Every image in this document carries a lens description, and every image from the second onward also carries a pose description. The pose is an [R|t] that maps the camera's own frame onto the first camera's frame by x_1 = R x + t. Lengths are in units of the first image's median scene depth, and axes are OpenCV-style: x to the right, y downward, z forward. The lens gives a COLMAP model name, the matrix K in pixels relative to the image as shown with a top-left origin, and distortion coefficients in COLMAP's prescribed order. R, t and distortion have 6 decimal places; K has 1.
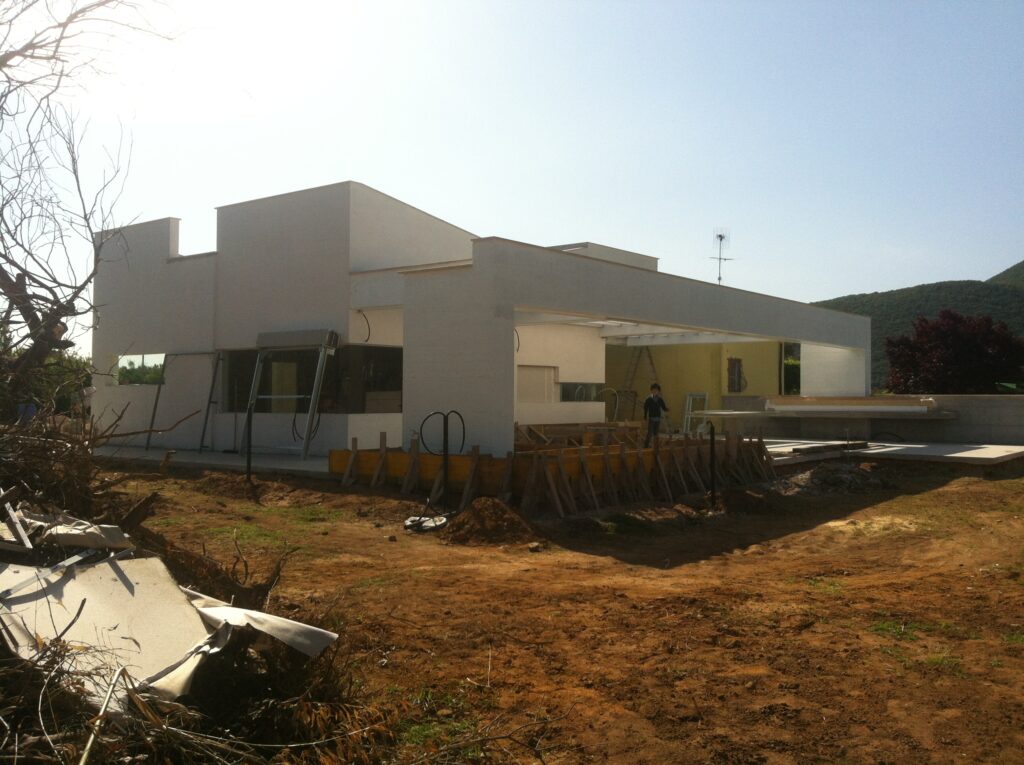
lens RADIAL K [[962.0, 0, 507.8], [0, 962.0, 392.3], [0, 0, 1]] dist [0.009179, 0.000000]
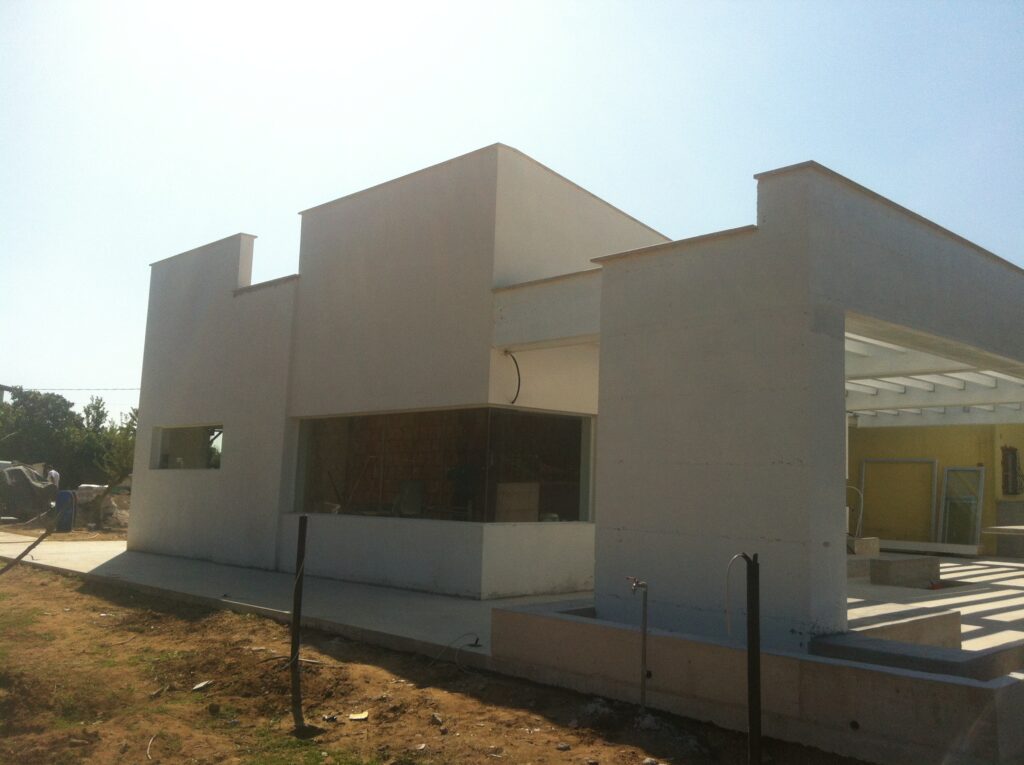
lens RADIAL K [[962.0, 0, 509.9], [0, 962.0, 376.7], [0, 0, 1]] dist [0.009179, 0.000000]
pose [[0.992180, 0.010306, -0.124386, -0.068725], [-0.023344, 0.994321, -0.103827, -0.006546], [0.122610, 0.105919, 0.986787, 0.359144]]
